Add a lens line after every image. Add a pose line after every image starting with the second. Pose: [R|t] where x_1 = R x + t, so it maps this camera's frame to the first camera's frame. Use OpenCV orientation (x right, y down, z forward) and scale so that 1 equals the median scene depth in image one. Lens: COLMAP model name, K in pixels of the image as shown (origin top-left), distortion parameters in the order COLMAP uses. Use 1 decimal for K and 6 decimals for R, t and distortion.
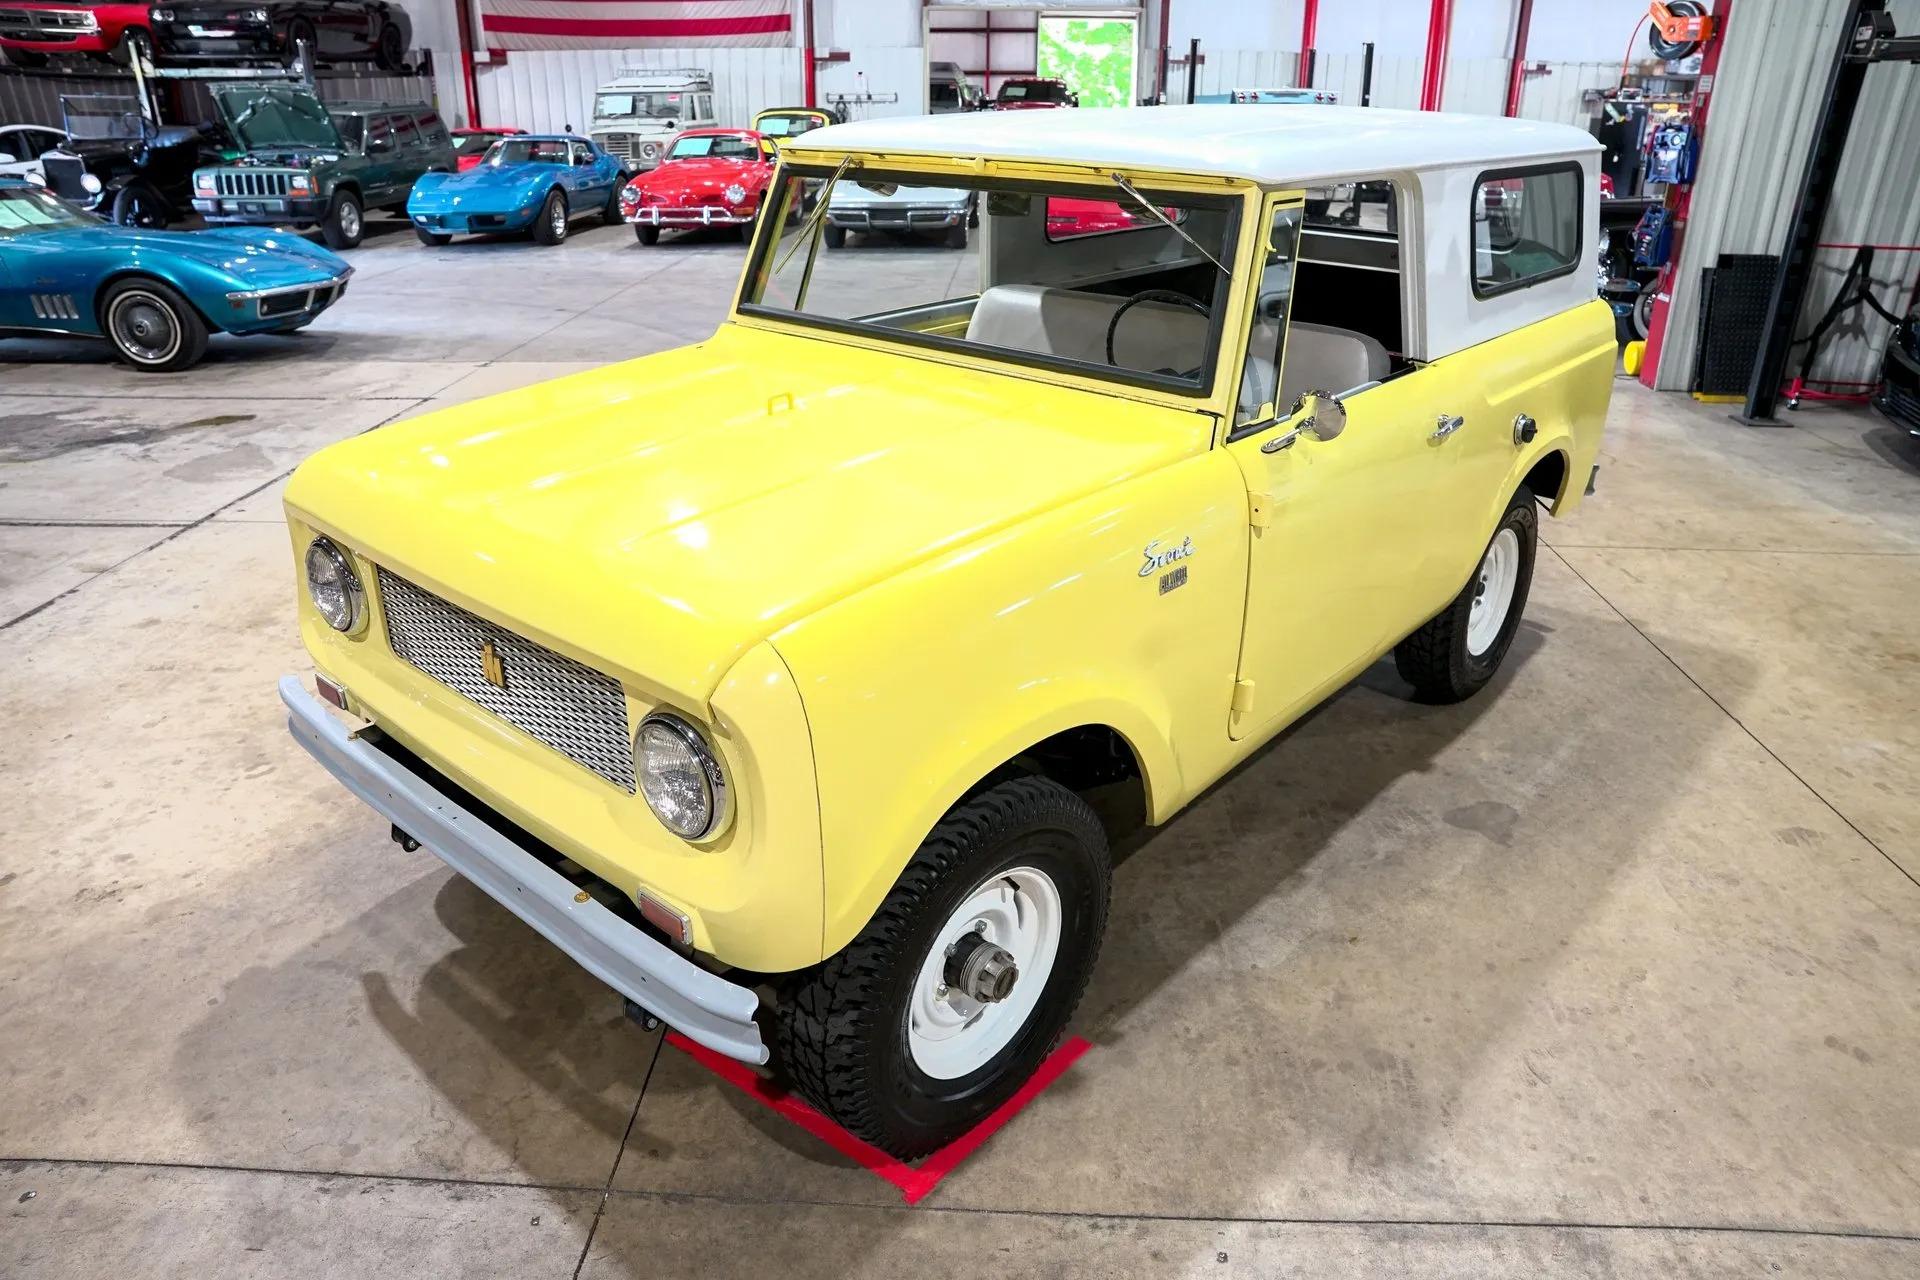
lens RADIAL K [[1314.4, 0, 962.1], [0, 1314.4, 637.7], [0, 0, 1]] dist [-0.139466, 0.109569]
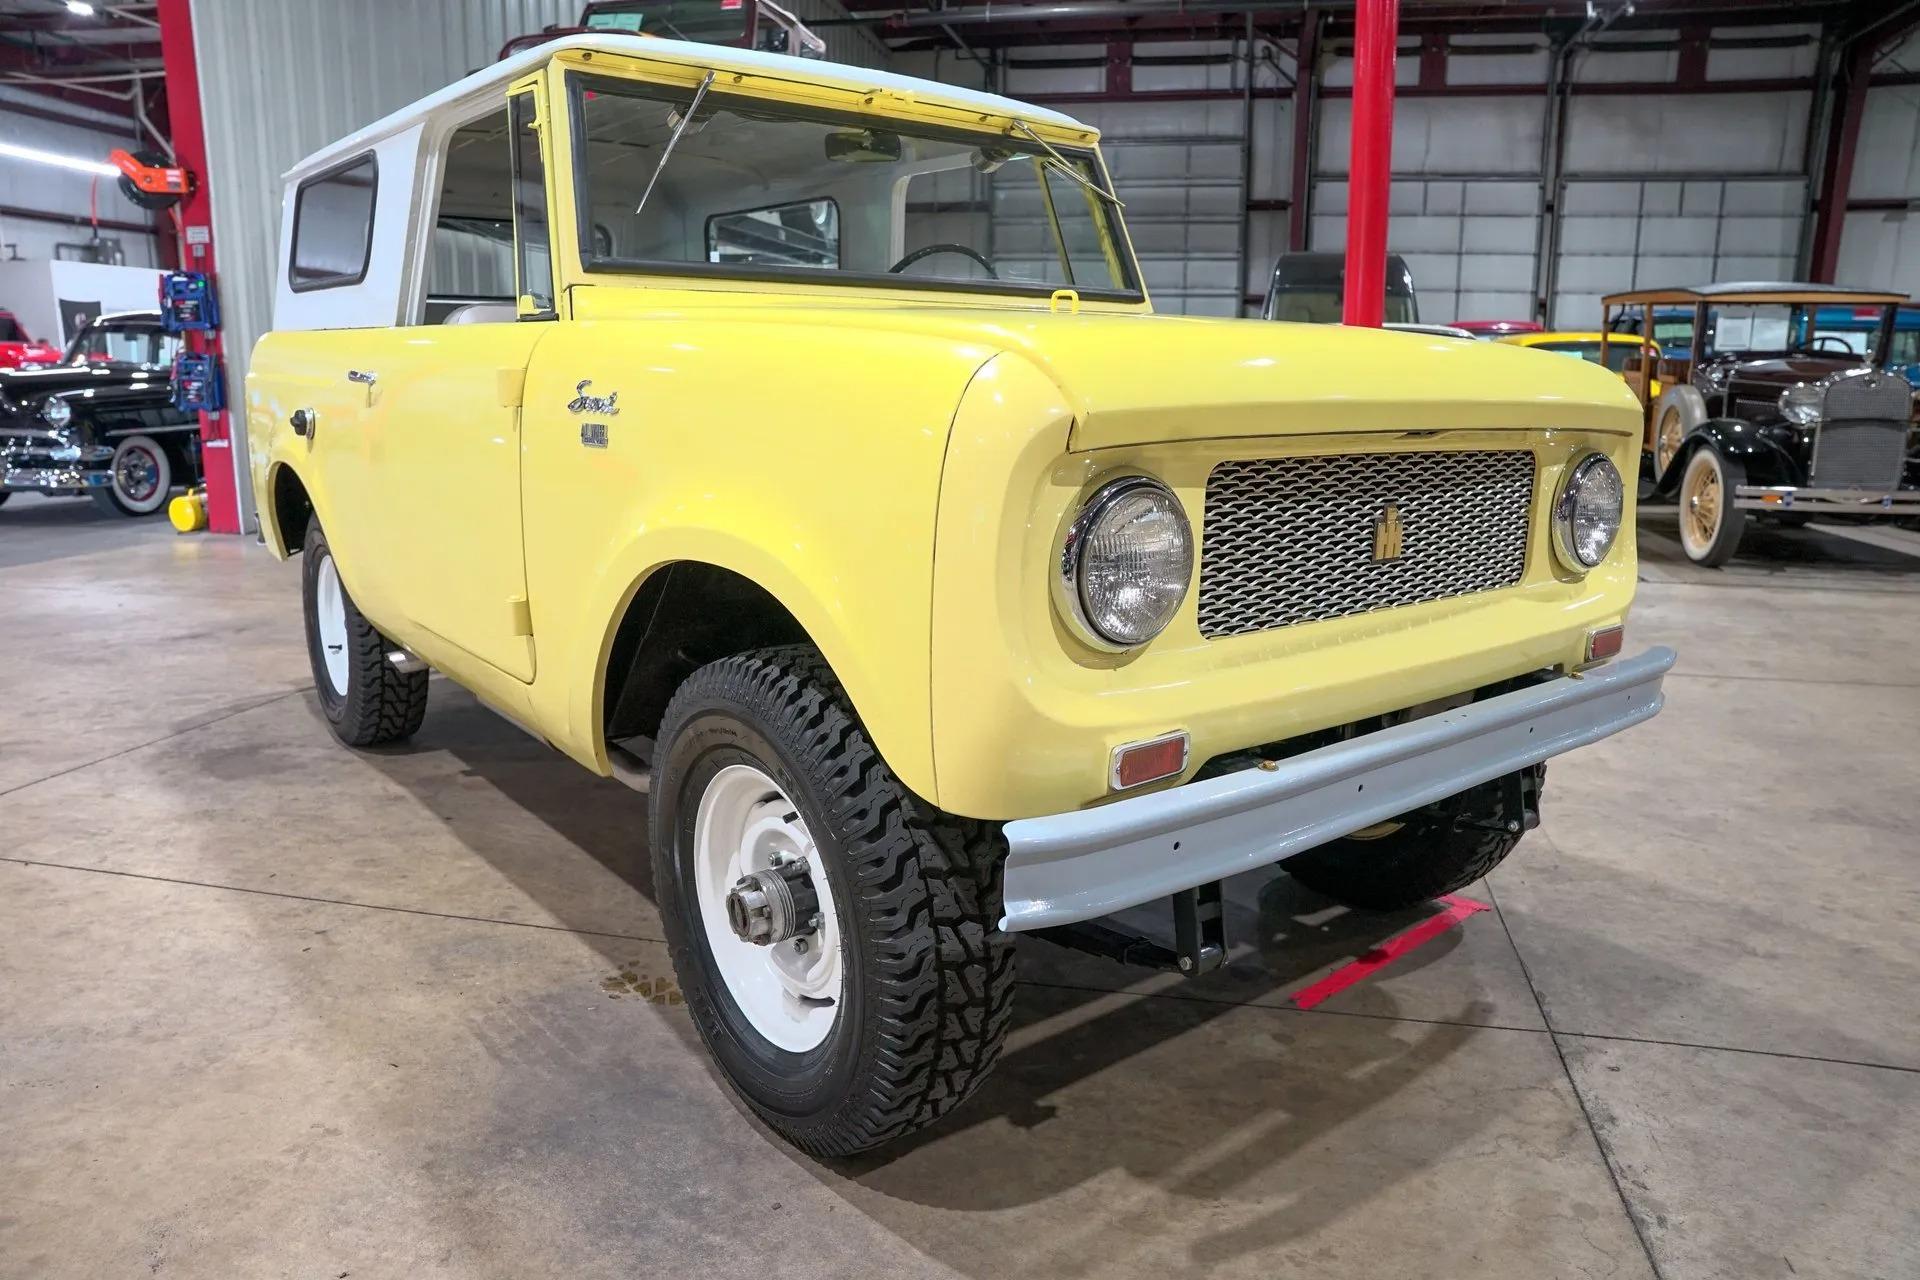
lens RADIAL K [[1314.4, 0, 963.4], [0, 1314.4, 640.9], [0, 0, 1]] dist [-0.139466, 0.109569]
pose [[0.169464, -0.207434, 0.963459, -0.853077], [0.381023, 0.915372, 0.130062, -0.089668], [-0.908902, 0.345059, 0.234160, 0.757203]]
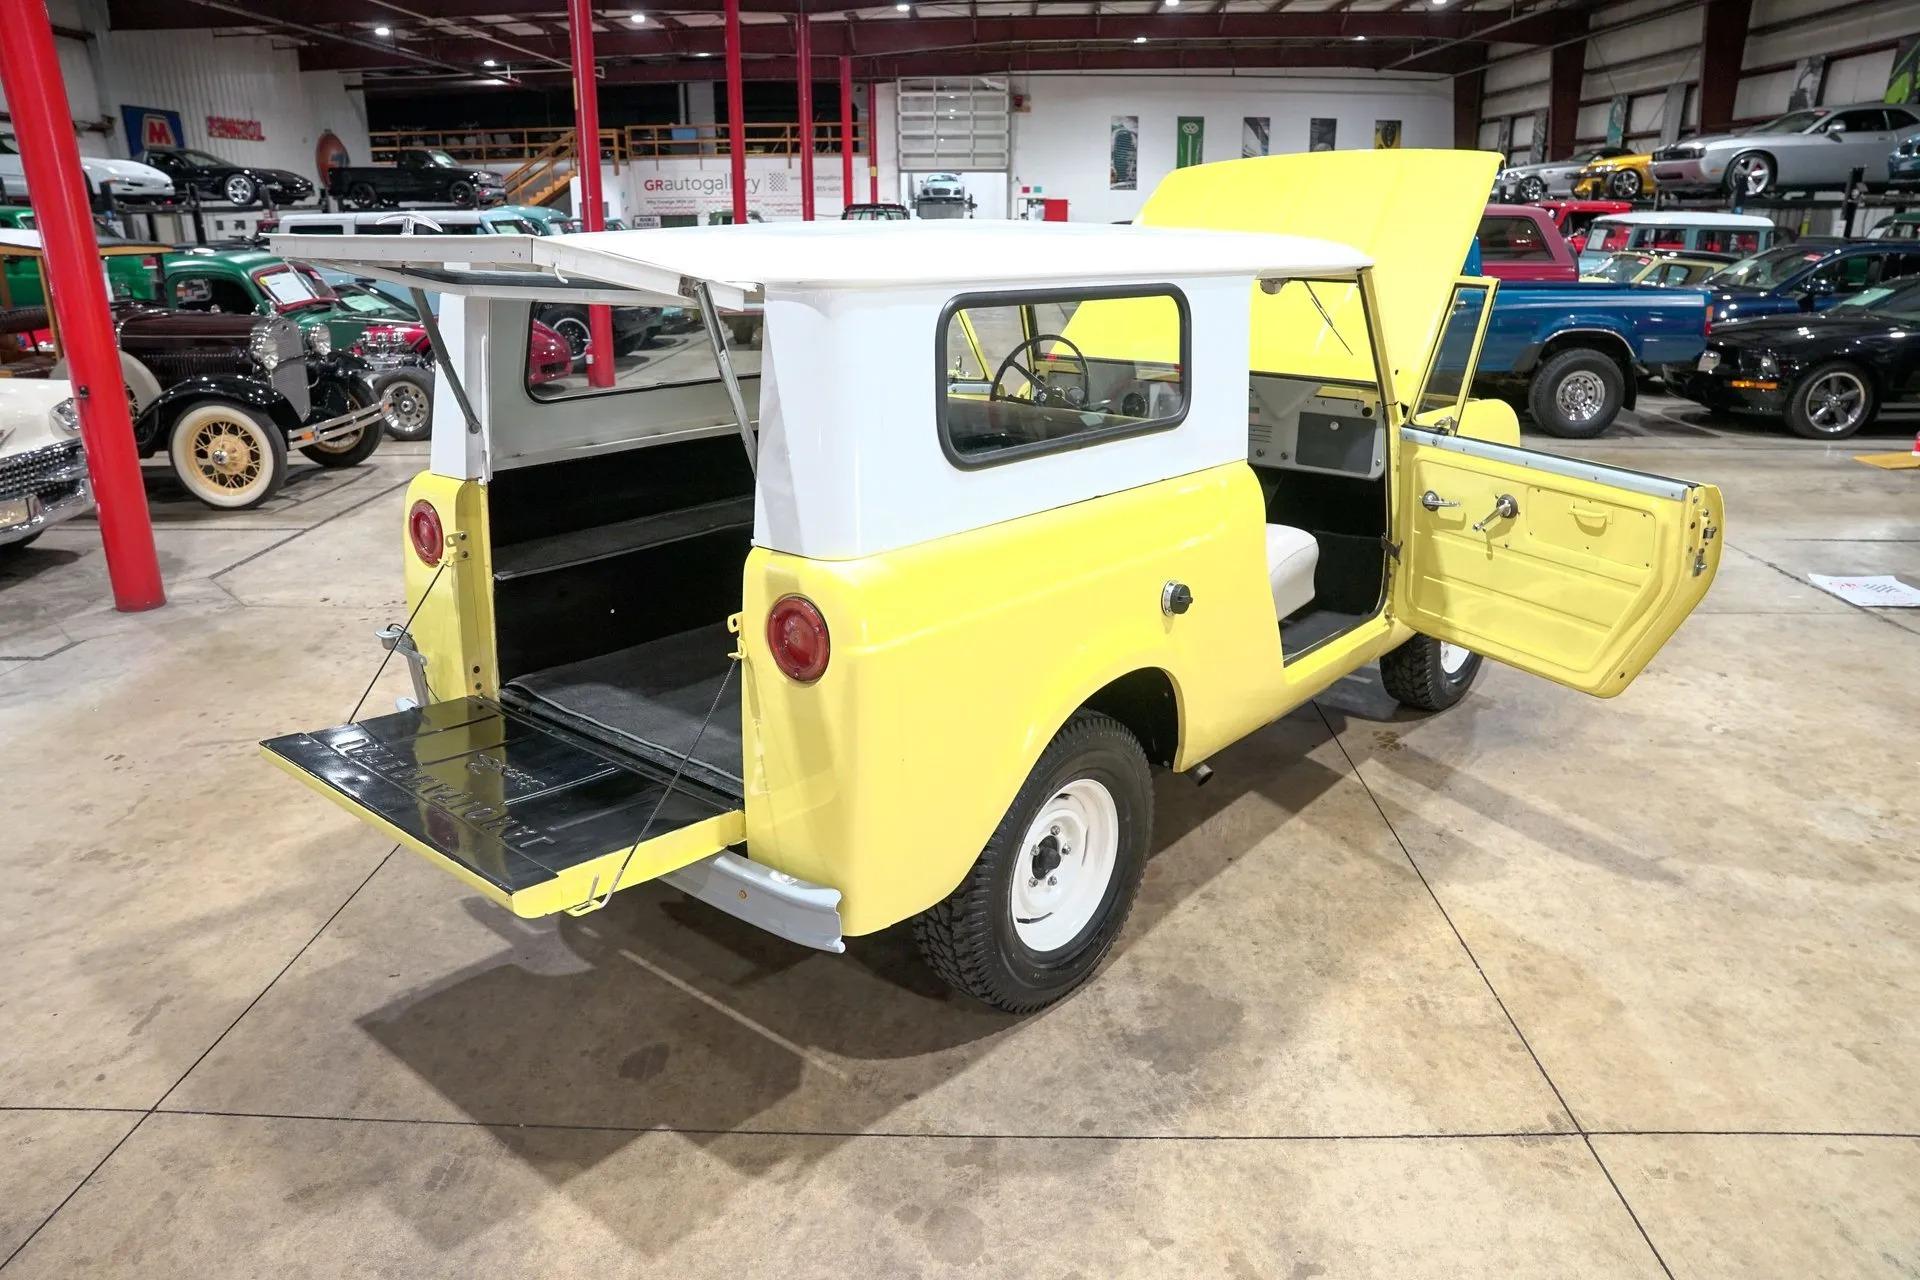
lens RADIAL K [[1314.4, 0, 966.3], [0, 1314.4, 645.4], [0, 0, 1]] dist [-0.139466, 0.109569]
pose [[-0.999705, 0.003829, -0.023999, 0.265512], [-0.013128, 0.745955, 0.665867, -0.908015], [0.020452, 0.665985, -0.745684, 2.134055]]
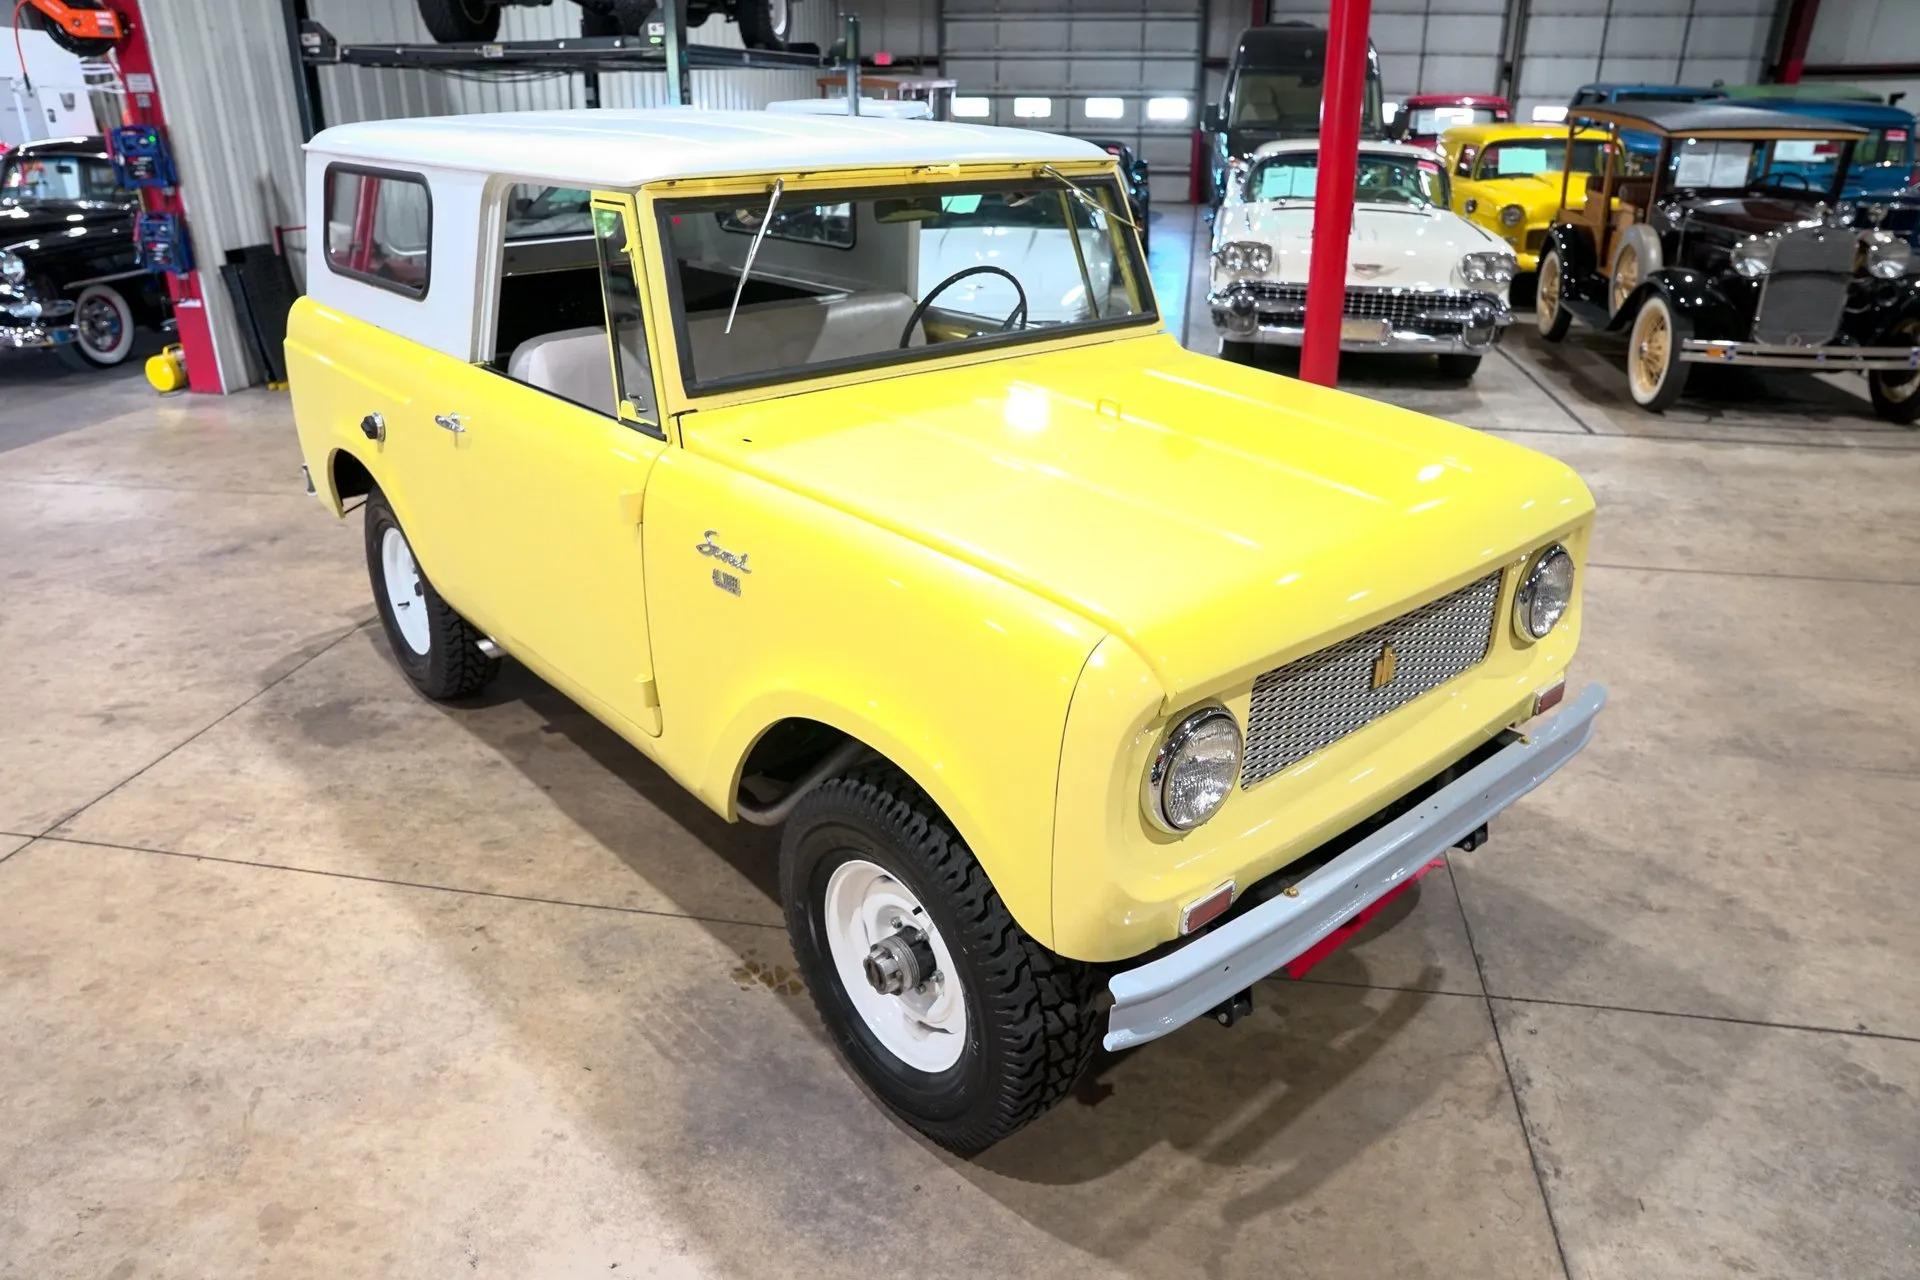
lens RADIAL K [[1314.4, 0, 964.0], [0, 1314.4, 640.0], [0, 0, 1]] dist [-0.139466, 0.109569]
pose [[0.124585, -0.395762, 0.909863, -0.932966], [0.390814, 0.862451, 0.321626, -0.320533], [-0.911999, 0.315517, 0.262118, 0.723438]]
